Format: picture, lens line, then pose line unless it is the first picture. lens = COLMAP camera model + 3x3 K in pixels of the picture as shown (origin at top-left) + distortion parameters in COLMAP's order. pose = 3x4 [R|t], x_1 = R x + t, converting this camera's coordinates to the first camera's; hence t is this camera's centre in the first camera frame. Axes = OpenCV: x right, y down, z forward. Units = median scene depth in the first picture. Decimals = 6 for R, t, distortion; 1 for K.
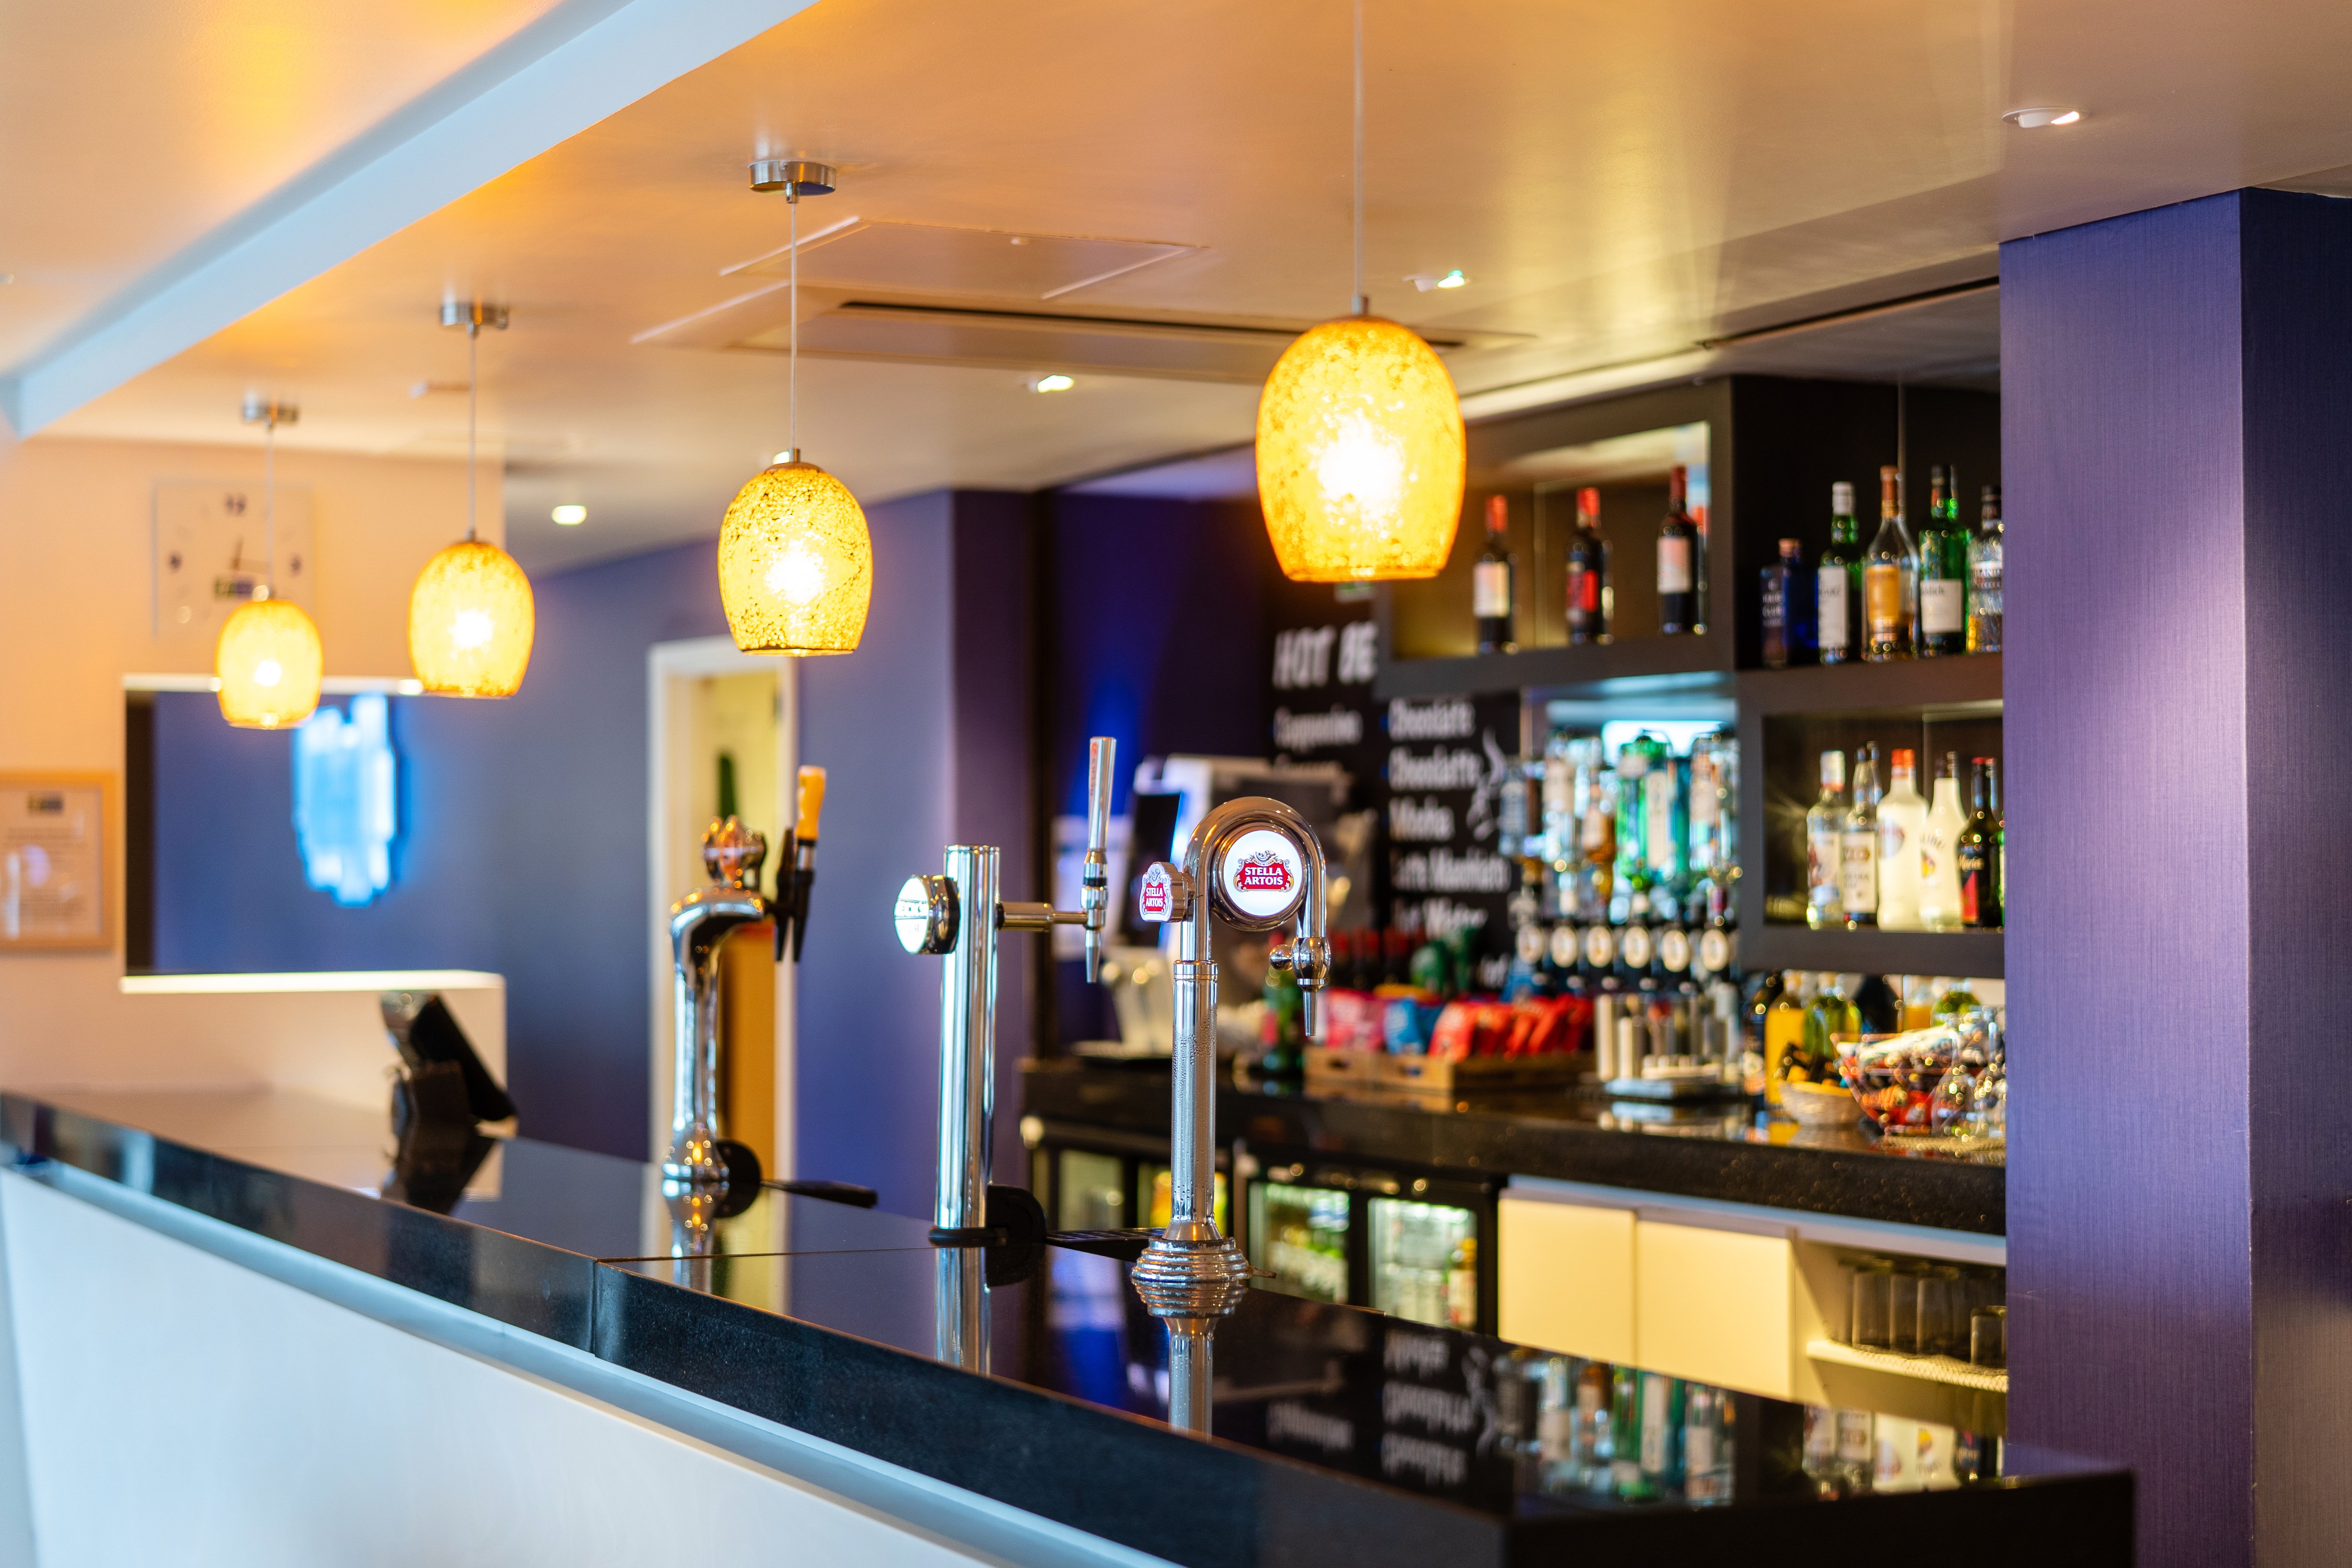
lens RADIAL K [[3599.4, 0, 1176.0], [0, 3599.4, 784.0], [0, 0, 1]] dist [0.014168, 0.037062]
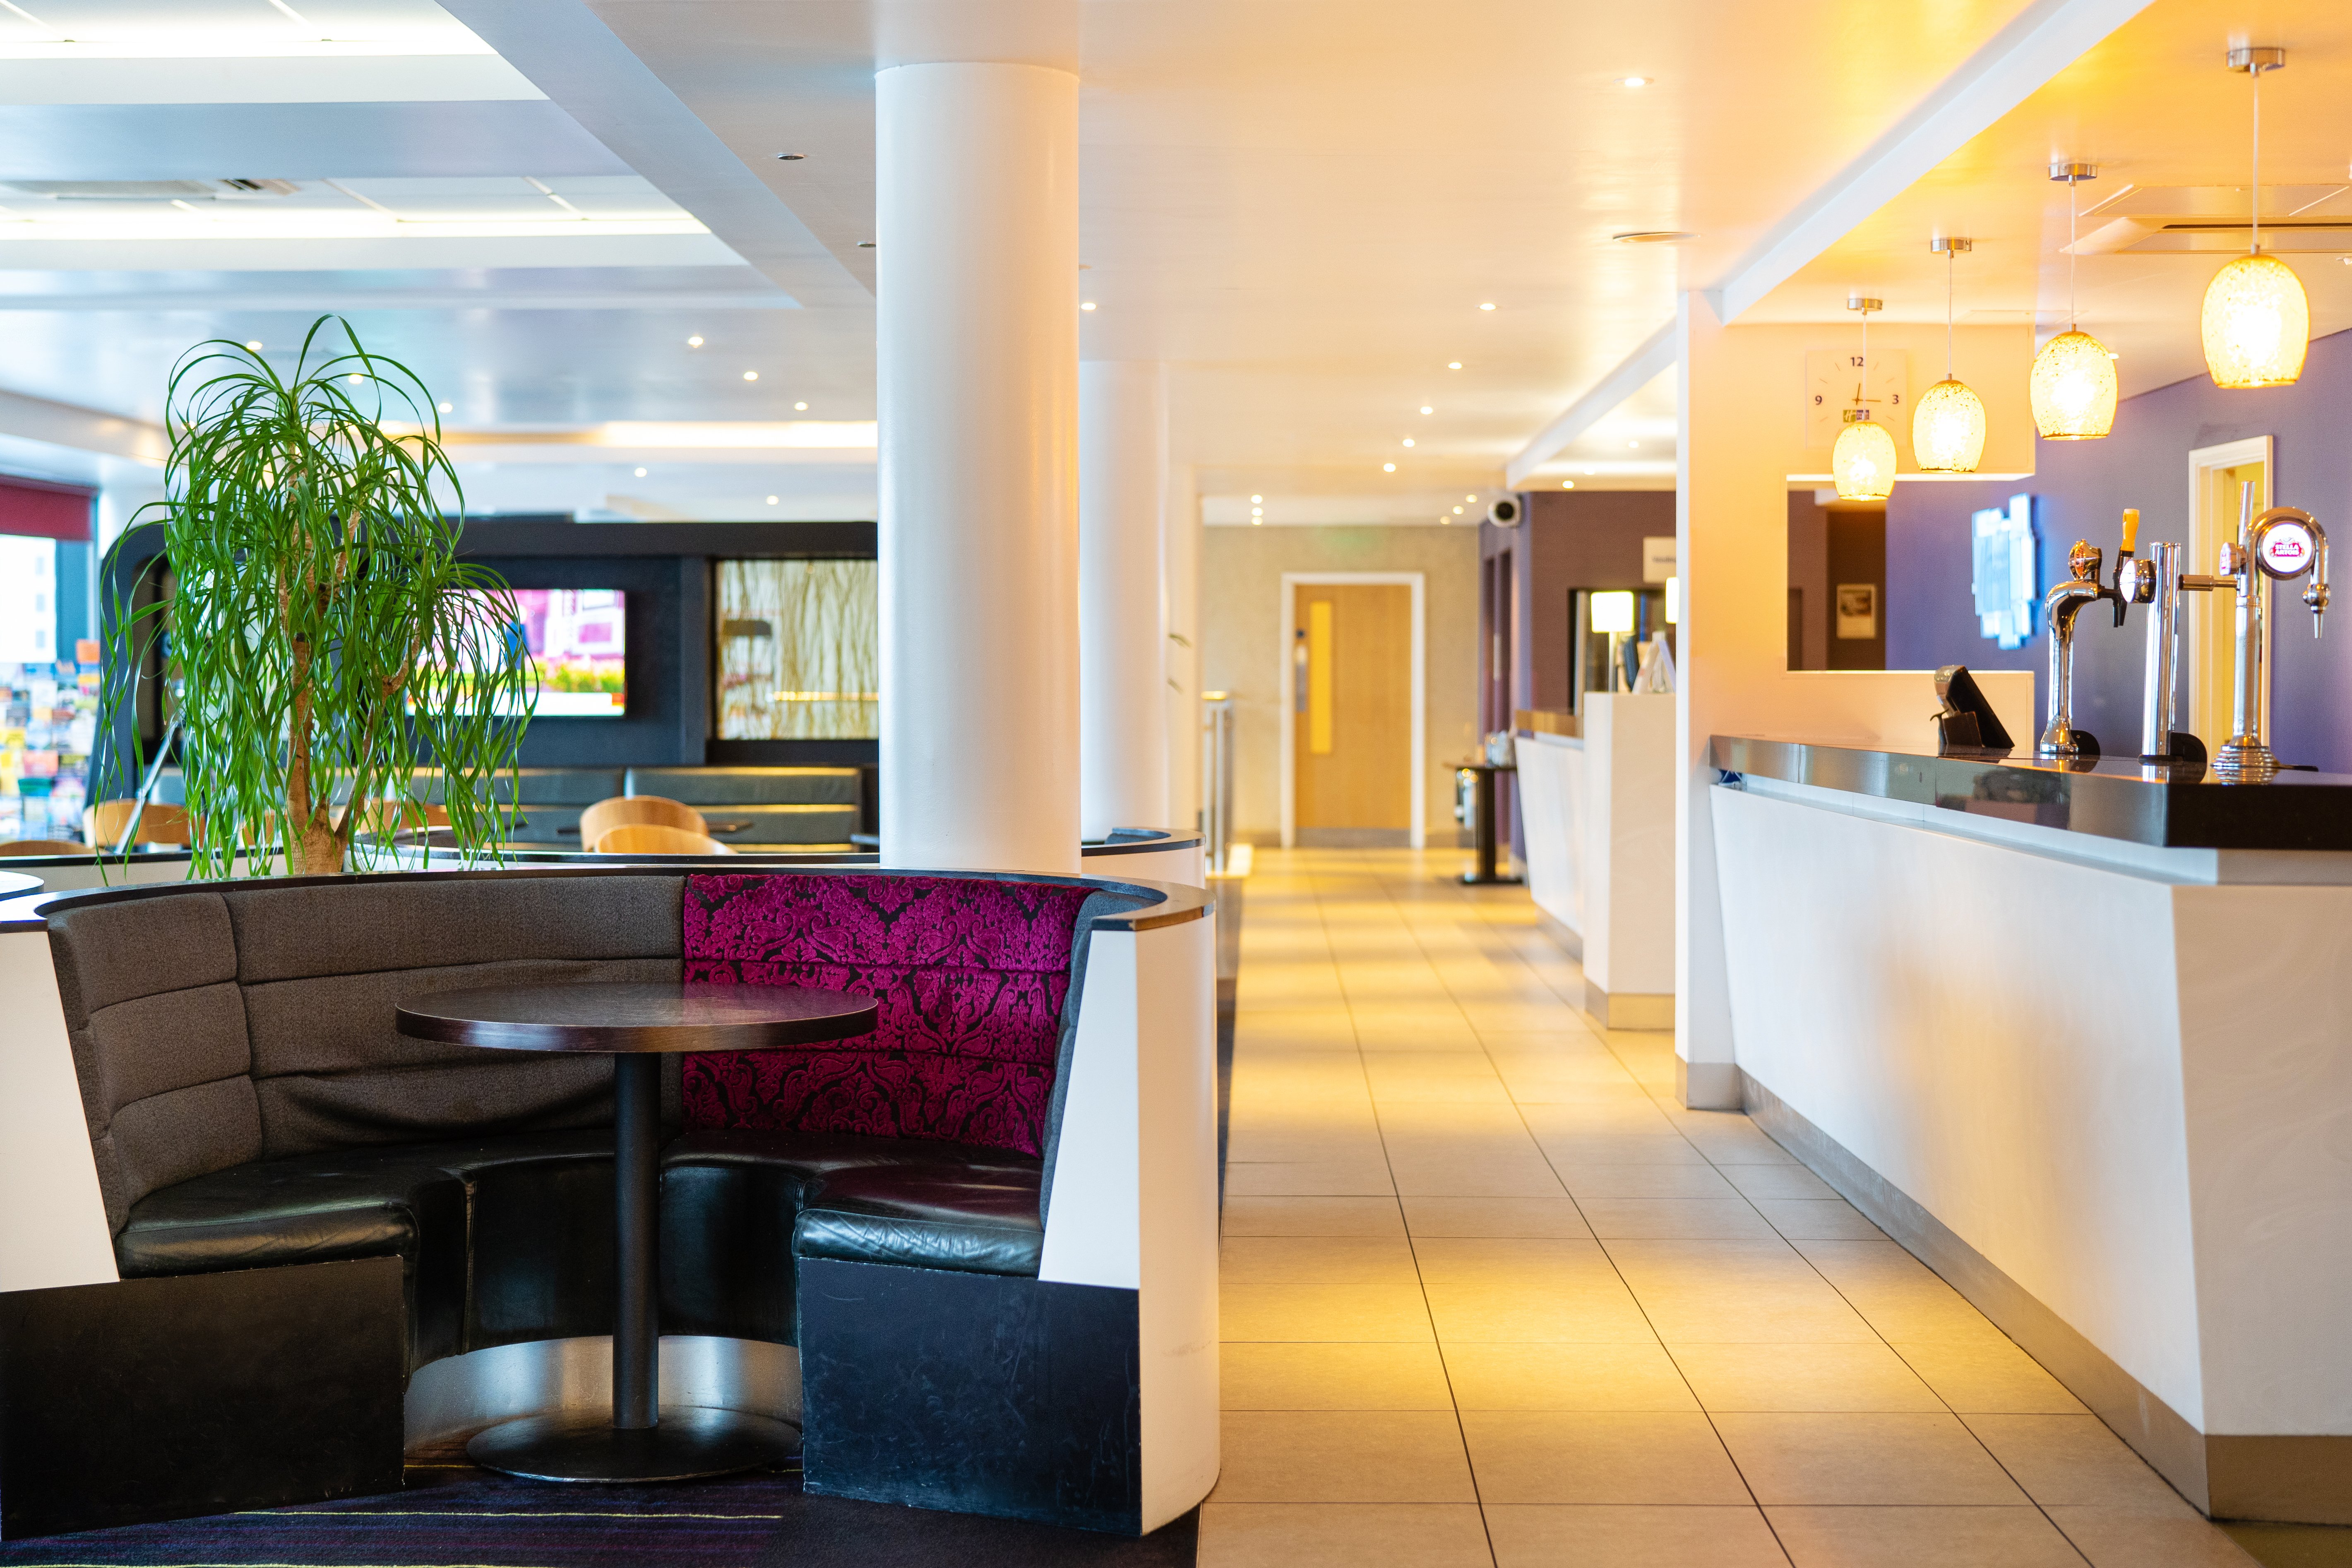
lens RADIAL K [[3599.2, 0, 1176.0], [0, 3599.2, 784.0], [0, 0, 1]] dist [0.014168, 0.037062]
pose [[0.874041, 0.011605, -0.485713, 0.304678], [0.011447, 0.998945, 0.044465, 0.040646], [0.485717, -0.044424, 0.872987, -0.639965]]
